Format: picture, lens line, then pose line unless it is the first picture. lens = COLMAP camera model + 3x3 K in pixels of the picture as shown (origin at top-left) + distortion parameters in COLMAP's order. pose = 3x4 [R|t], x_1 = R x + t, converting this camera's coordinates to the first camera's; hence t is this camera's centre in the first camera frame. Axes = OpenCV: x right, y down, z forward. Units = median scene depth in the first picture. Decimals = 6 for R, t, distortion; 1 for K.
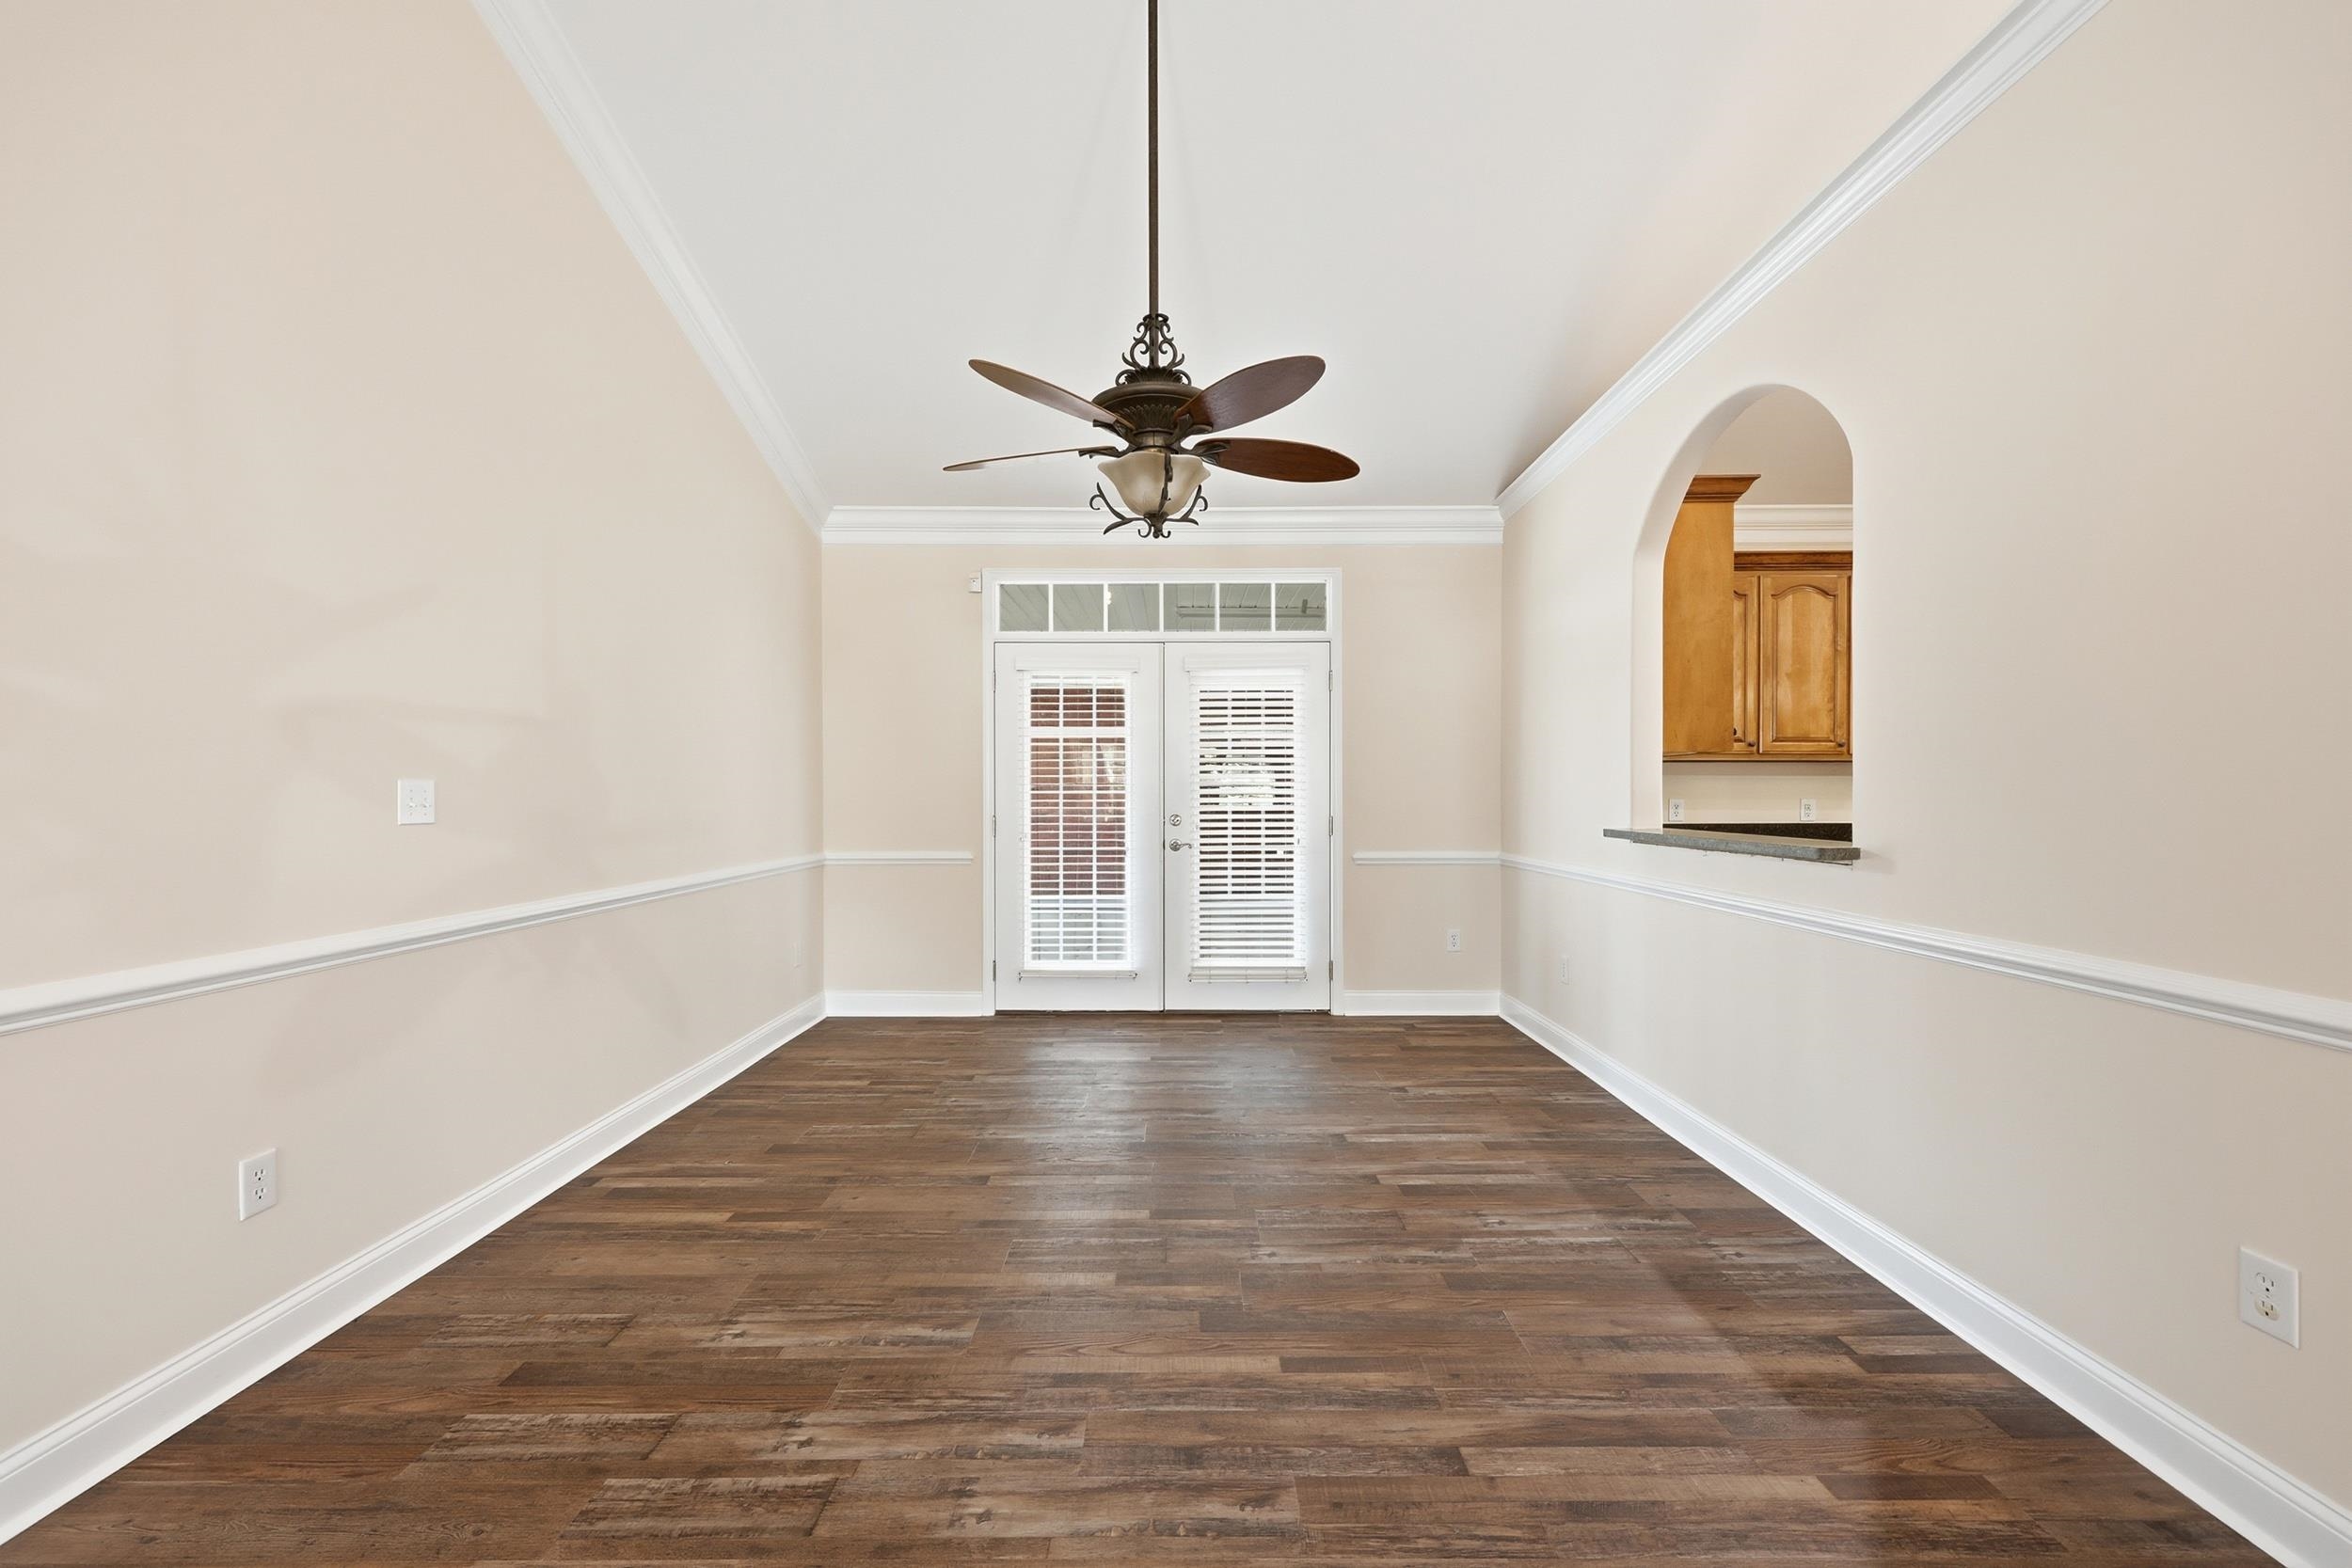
lens RADIAL K [[952.8, 0, 1180.3], [0, 952.8, 809.5], [0, 0, 1]] dist [-0.003885, 0.001217]
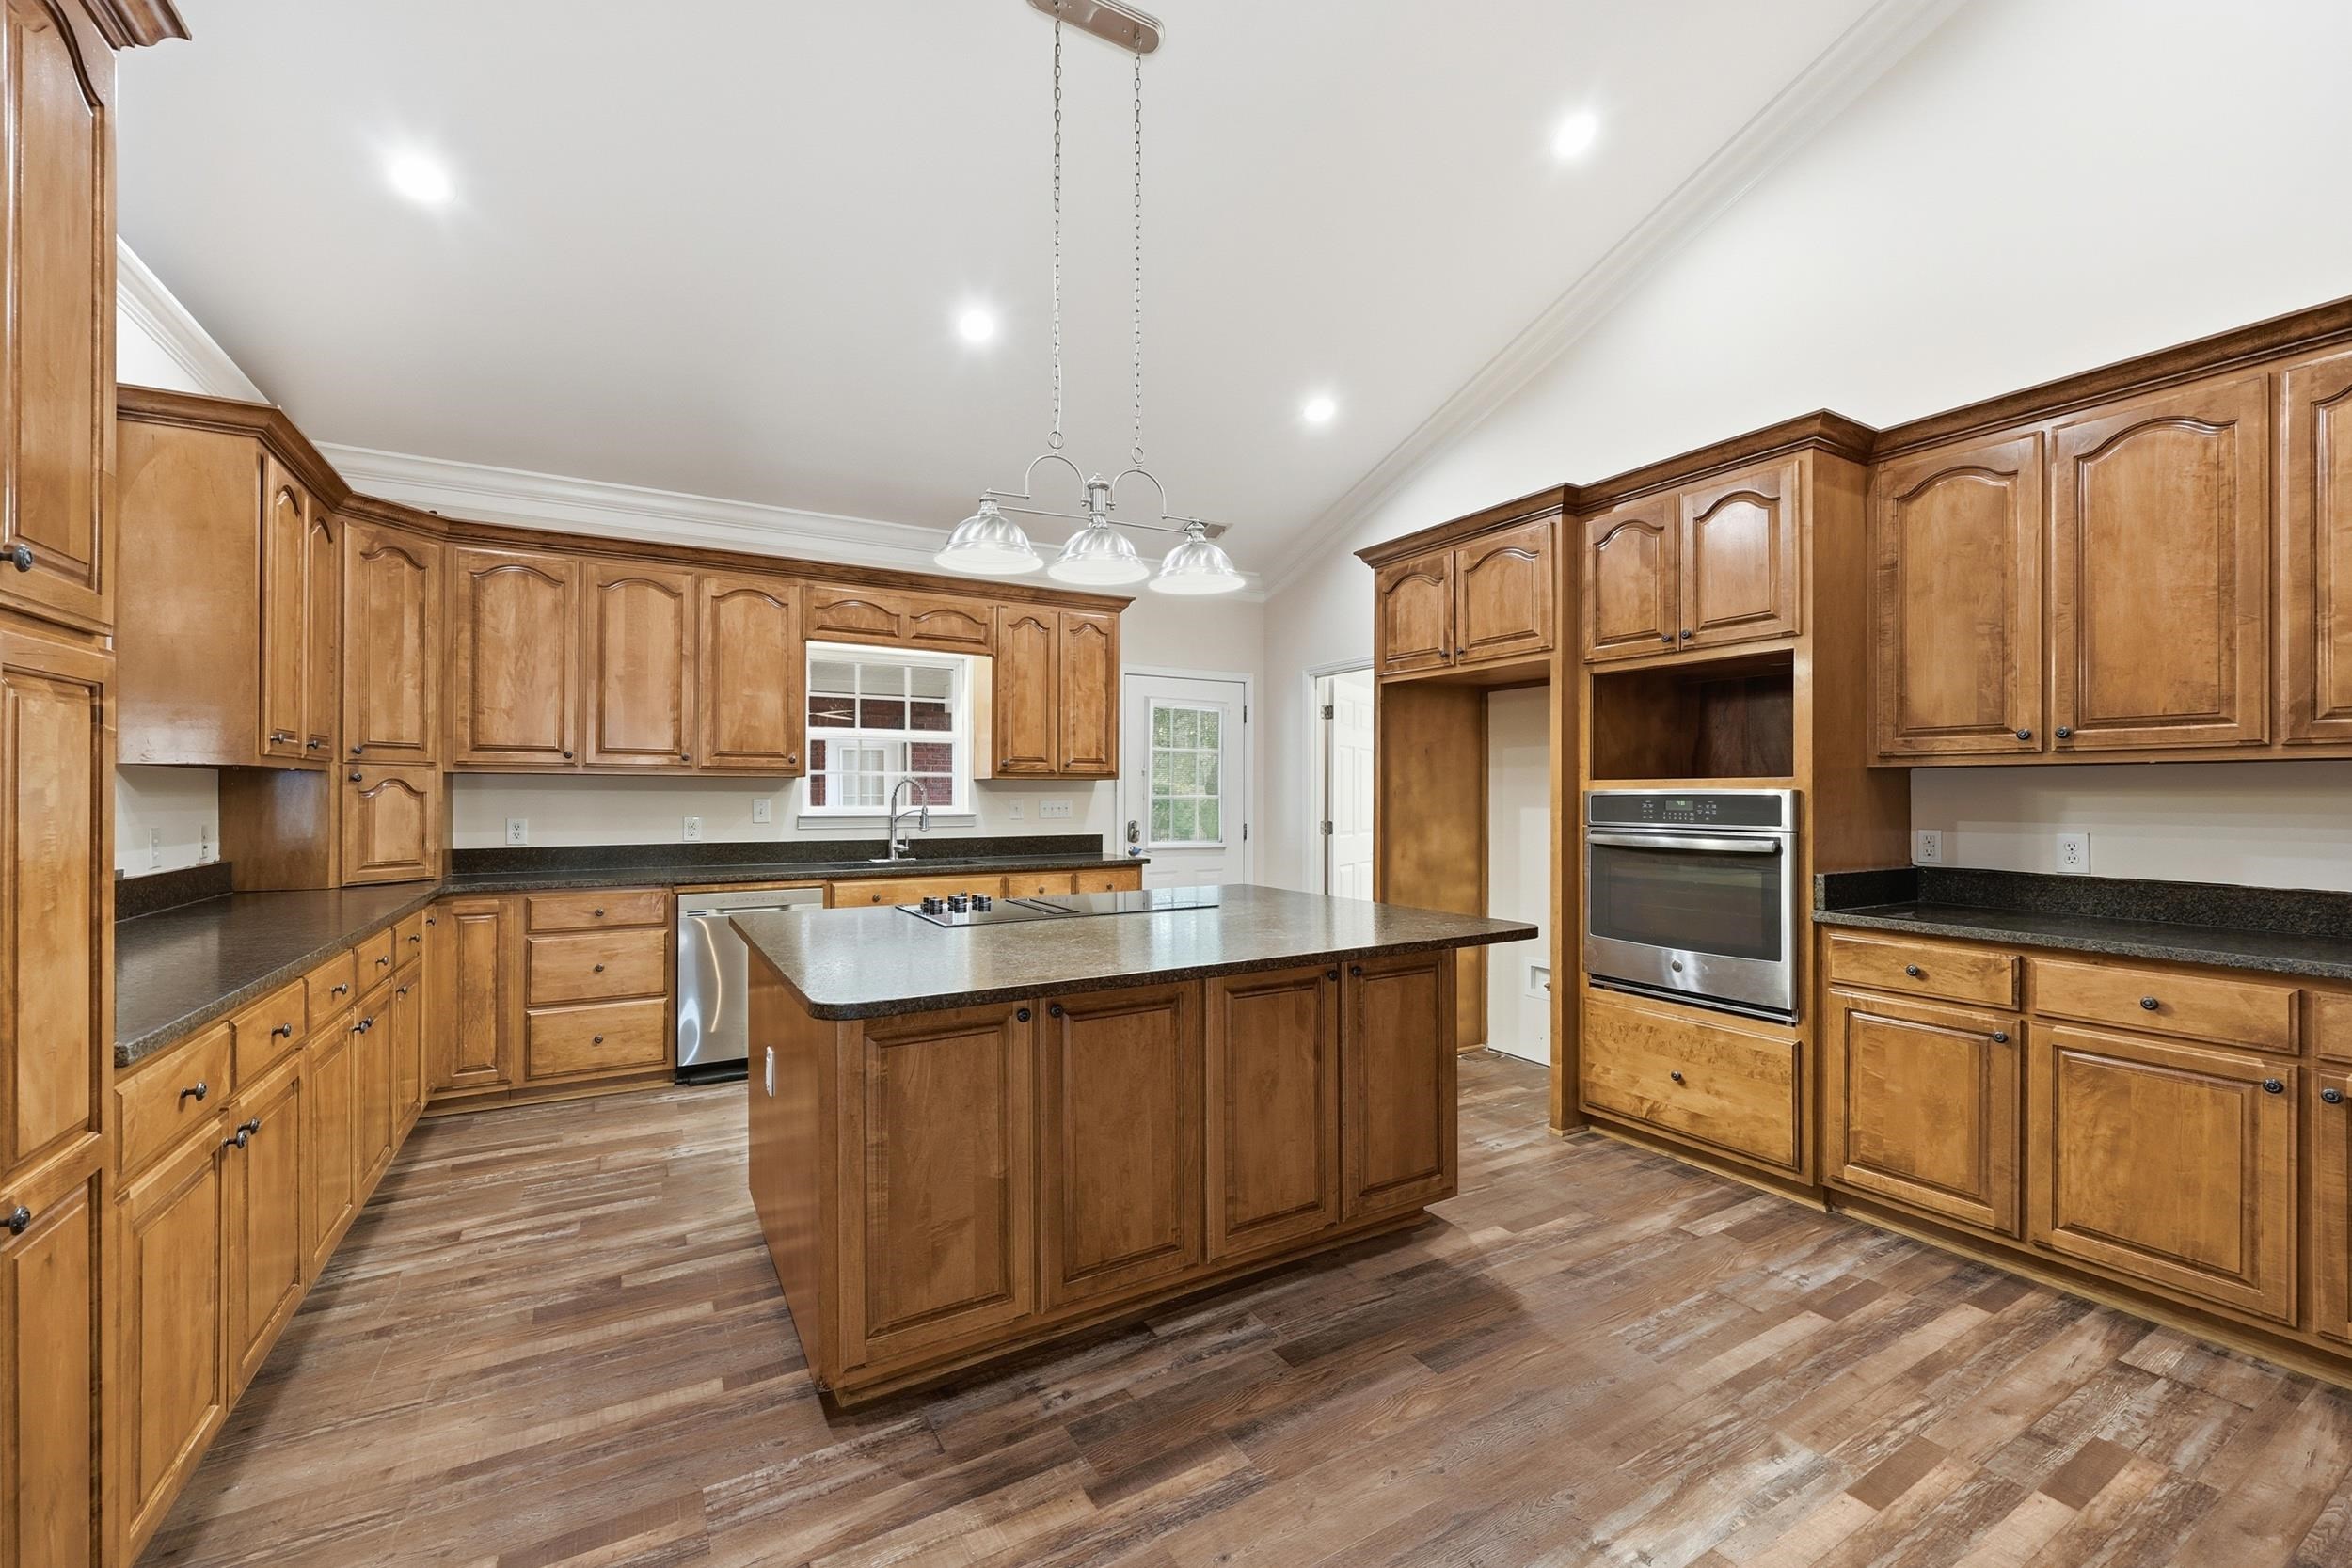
lens RADIAL K [[952.8, 0, 1186.8], [0, 952.8, 794.5], [0, 0, 1]] dist [-0.003885, 0.001217]
pose [[0.861596, 0.002910, 0.507587, 1.066184], [0.007211, 0.999813, -0.017971, -0.022550], [-0.507544, 0.019143, 0.861413, -0.046812]]
